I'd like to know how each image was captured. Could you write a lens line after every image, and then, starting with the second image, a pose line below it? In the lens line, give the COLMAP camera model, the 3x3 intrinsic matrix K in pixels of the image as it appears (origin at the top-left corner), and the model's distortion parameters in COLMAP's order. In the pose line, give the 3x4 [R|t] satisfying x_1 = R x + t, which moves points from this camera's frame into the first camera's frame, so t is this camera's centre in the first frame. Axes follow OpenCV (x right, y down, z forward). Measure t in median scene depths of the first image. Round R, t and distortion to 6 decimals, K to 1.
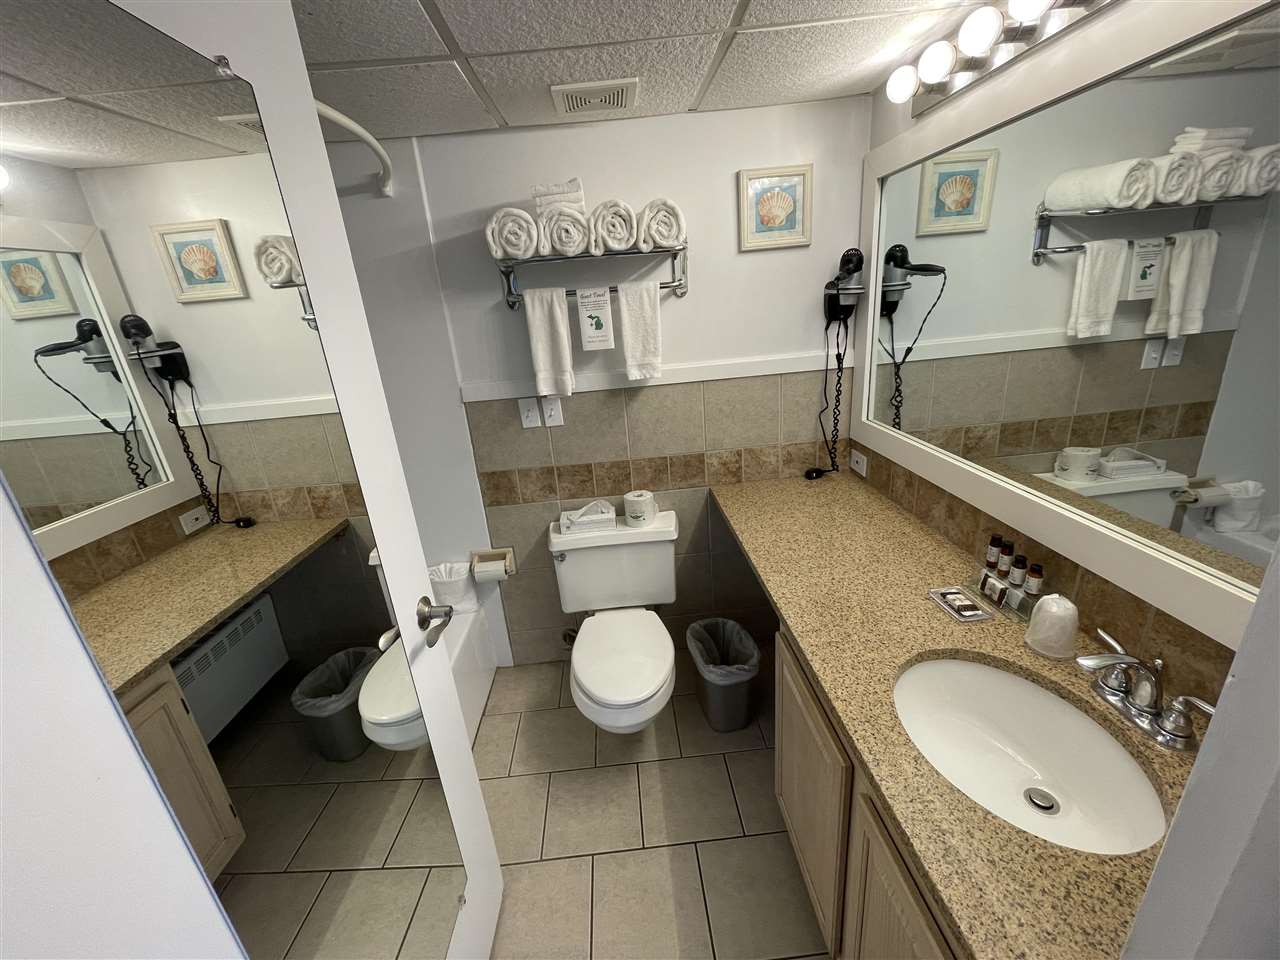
lens RADIAL K [[517.0, 0, 636.4], [0, 517.0, 480.5], [0, 0, 1]] dist [-0.002023, 0.001035]
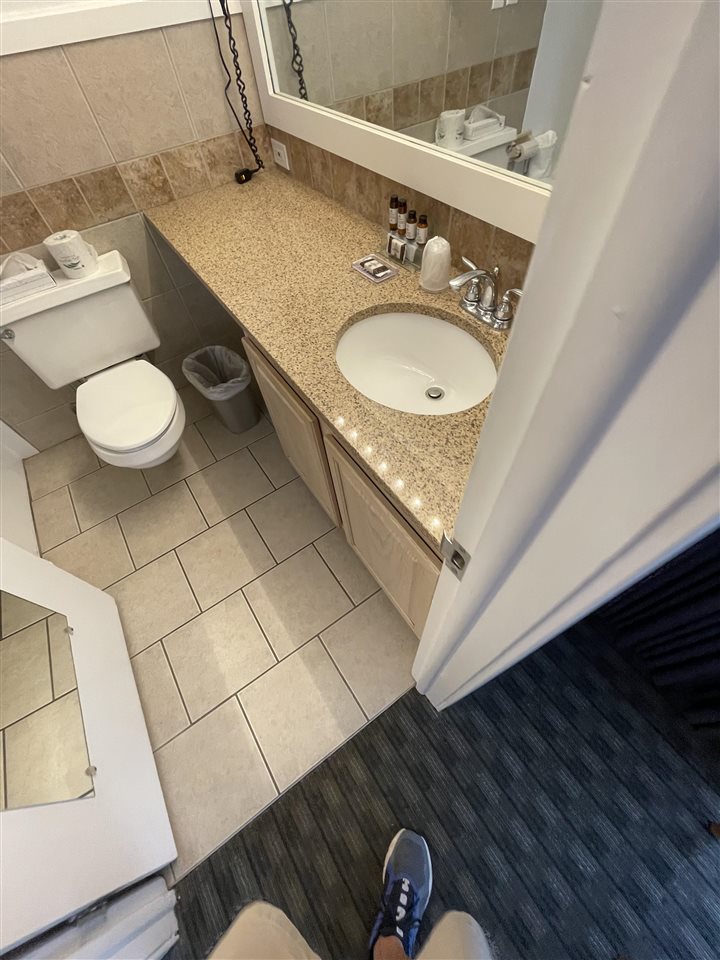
lens RADIAL K [[387.7, 0, 361.7], [0, 387.7, 475.9], [0, 0, 1]] dist [-0.002023, 0.001035]
pose [[0.856973, -0.409388, 0.313049, 0.088130], [0.169471, 0.797511, 0.579013, 0.071752], [-0.486700, -0.443146, 0.752824, 0.087511]]
